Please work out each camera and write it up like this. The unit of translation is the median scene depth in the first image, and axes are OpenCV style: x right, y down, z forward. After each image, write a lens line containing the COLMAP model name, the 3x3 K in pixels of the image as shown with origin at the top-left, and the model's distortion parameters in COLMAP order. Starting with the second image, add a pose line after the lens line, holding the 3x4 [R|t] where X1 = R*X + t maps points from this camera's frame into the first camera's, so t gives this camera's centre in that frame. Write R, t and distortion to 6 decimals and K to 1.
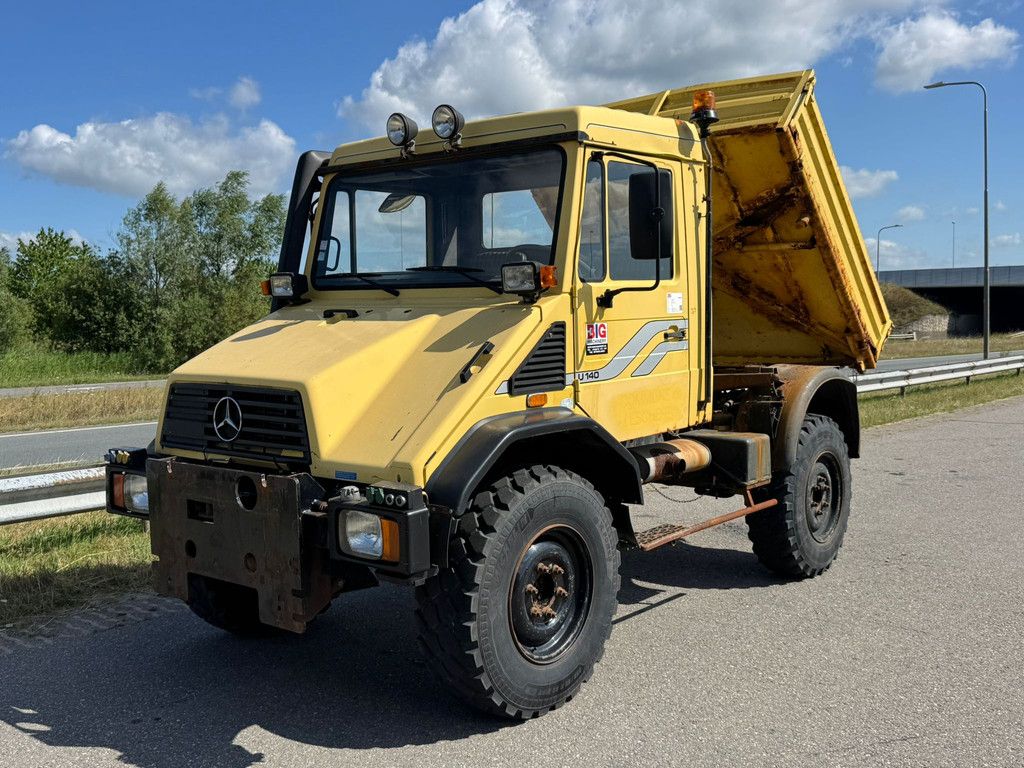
lens RADIAL K [[1021.8, 0, 512.0], [0, 1021.8, 384.0], [0, 0, 1]] dist [0.160947, -0.350824]
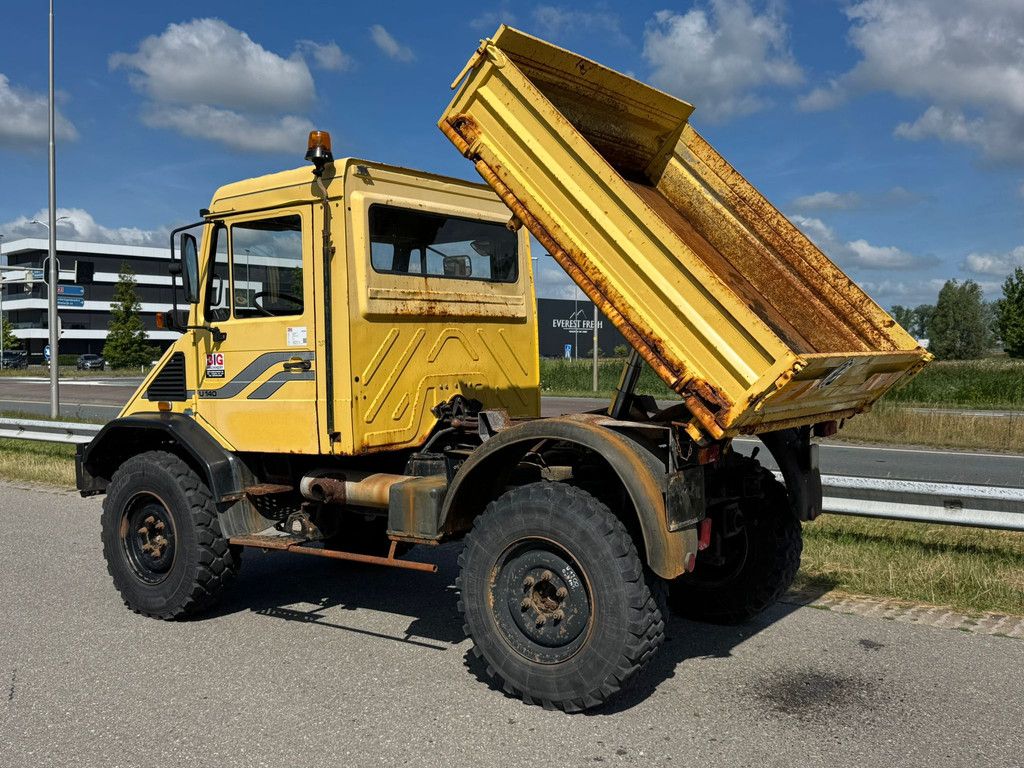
lens RADIAL K [[1034.6, 0, 491.8], [0, 1034.6, 383.6], [0, 0, 1]] dist [0.115691, 0.000154]
pose [[0.048542, 0.044583, -0.997826, 1.377356], [-0.057175, 0.997489, 0.041787, -0.093964], [0.997183, 0.055022, 0.050969, 1.250431]]
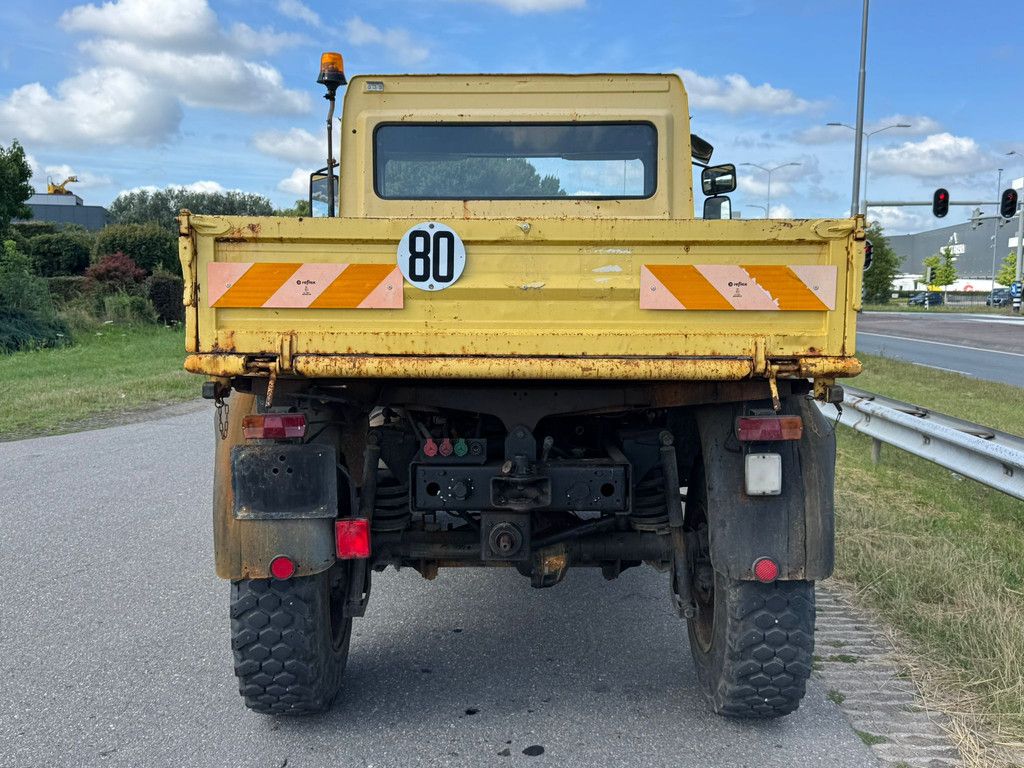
lens RADIAL K [[1021.8, 0, 512.0], [0, 1021.8, 384.0], [0, 0, 1]] dist [0.160947, -0.350824]
pose [[-0.782369, 0.064775, -0.619438, 0.753625], [-0.036842, 0.988022, 0.149851, -0.138046], [0.621725, 0.140060, -0.770611, 2.111523]]
